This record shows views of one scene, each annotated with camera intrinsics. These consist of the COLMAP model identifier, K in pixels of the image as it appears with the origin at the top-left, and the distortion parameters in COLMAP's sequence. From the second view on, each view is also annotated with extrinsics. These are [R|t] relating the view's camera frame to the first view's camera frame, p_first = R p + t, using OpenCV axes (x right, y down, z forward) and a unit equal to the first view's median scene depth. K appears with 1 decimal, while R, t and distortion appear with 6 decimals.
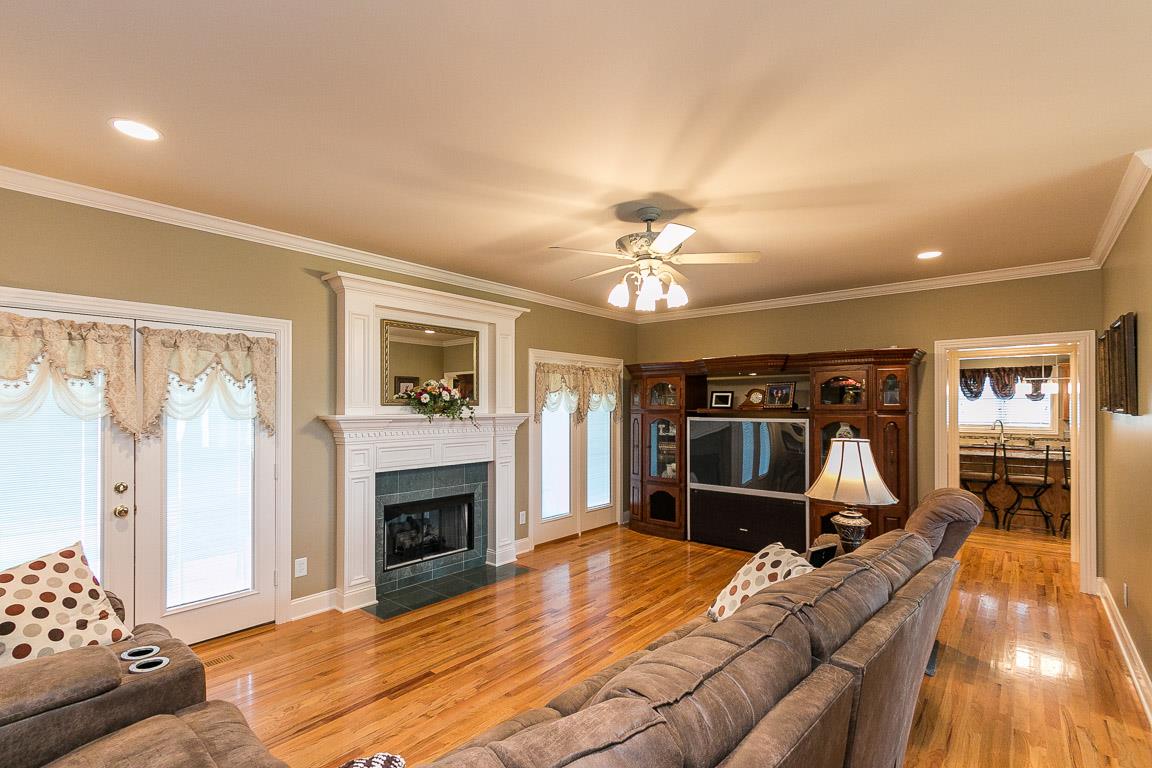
lens RADIAL K [[522.3, 0, 557.0], [0, 522.3, 403.8], [0, 0, 1]] dist [-0.000982, -0.000333]
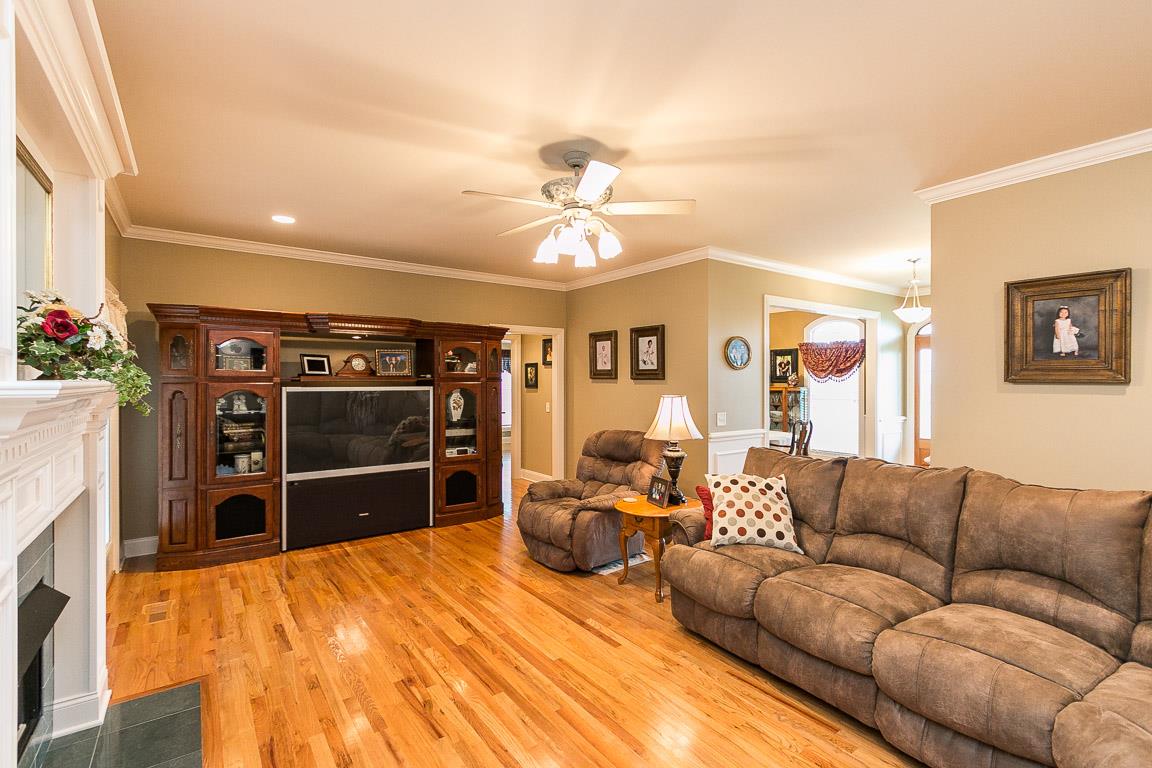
lens RADIAL K [[522.3, 0, 572.3], [0, 522.3, 382.0], [0, 0, 1]] dist [-0.000982, -0.000333]
pose [[0.220507, -0.002821, 0.975381, -0.397140], [-0.004980, 0.999980, 0.004018, 0.012843], [-0.975373, -0.005743, 0.220488, 0.441131]]
